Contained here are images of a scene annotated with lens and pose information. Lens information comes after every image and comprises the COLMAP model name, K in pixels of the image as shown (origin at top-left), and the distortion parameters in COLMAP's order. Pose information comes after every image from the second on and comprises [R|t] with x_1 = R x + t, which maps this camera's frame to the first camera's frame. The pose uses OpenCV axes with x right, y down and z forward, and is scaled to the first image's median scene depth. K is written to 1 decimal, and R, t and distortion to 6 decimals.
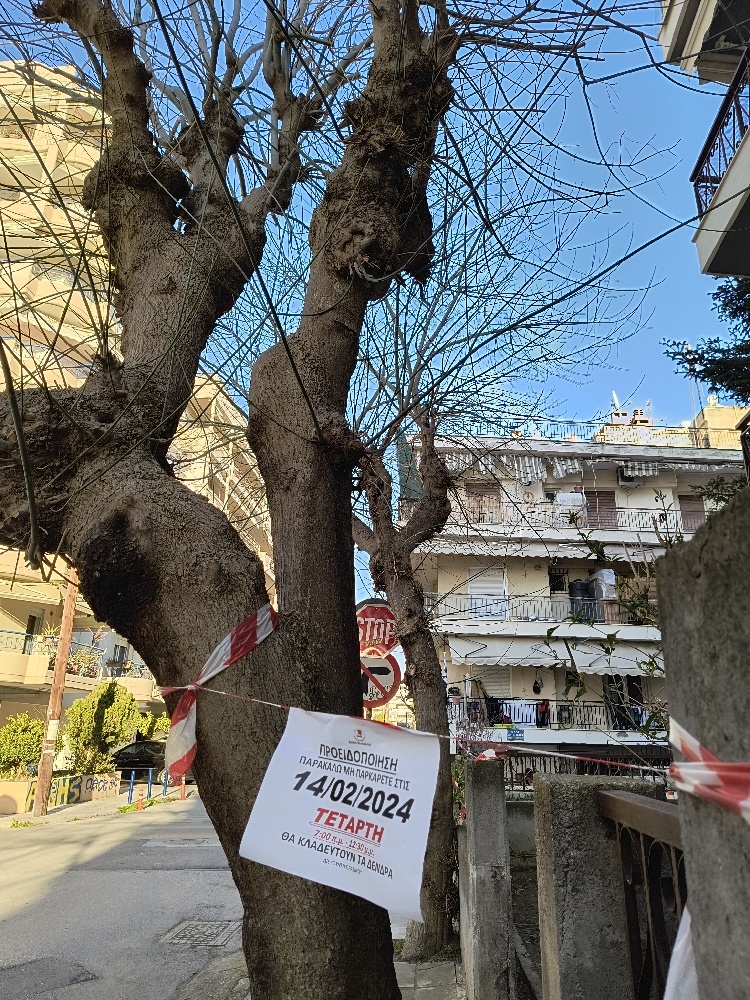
lens RADIAL K [[679.5, 0, 365.5], [0, 679.5, 504.9], [0, 0, 1]] dist [0.024821, -0.002553]
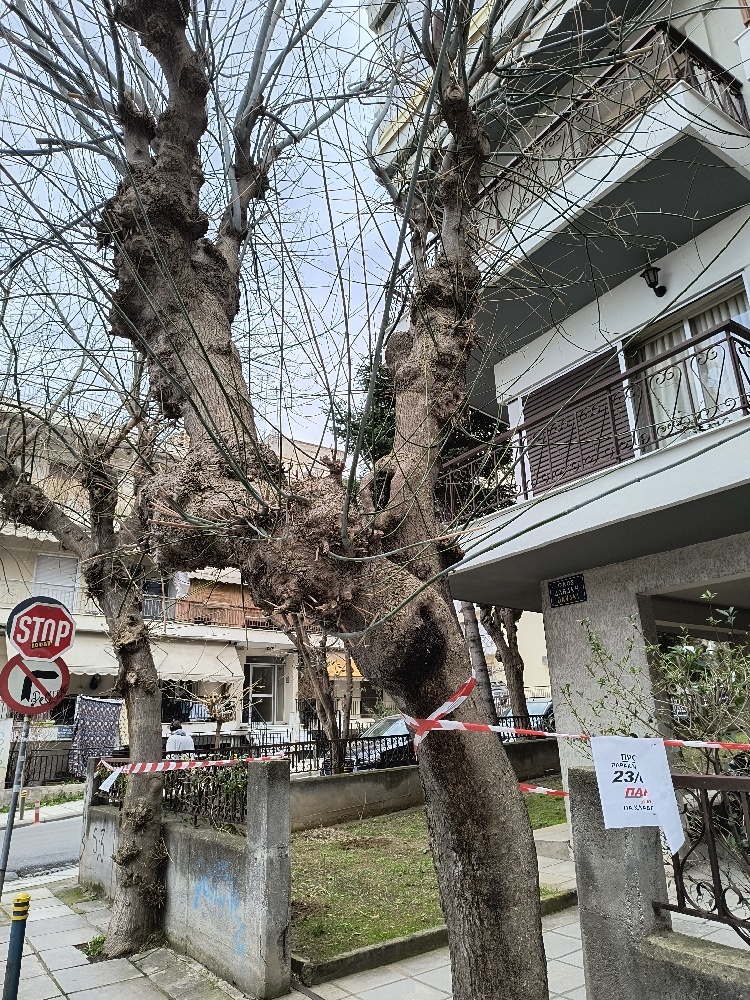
lens RADIAL K [[689.0, 0, 376.2], [0, 689.0, 517.9], [0, 0, 1]] dist [0.000581, -0.000111]
pose [[0.766600, 0.157544, 0.622499, -0.249382], [-0.174702, 0.984038, -0.033900, -0.015067], [-0.617903, -0.082764, 0.781886, -0.003030]]
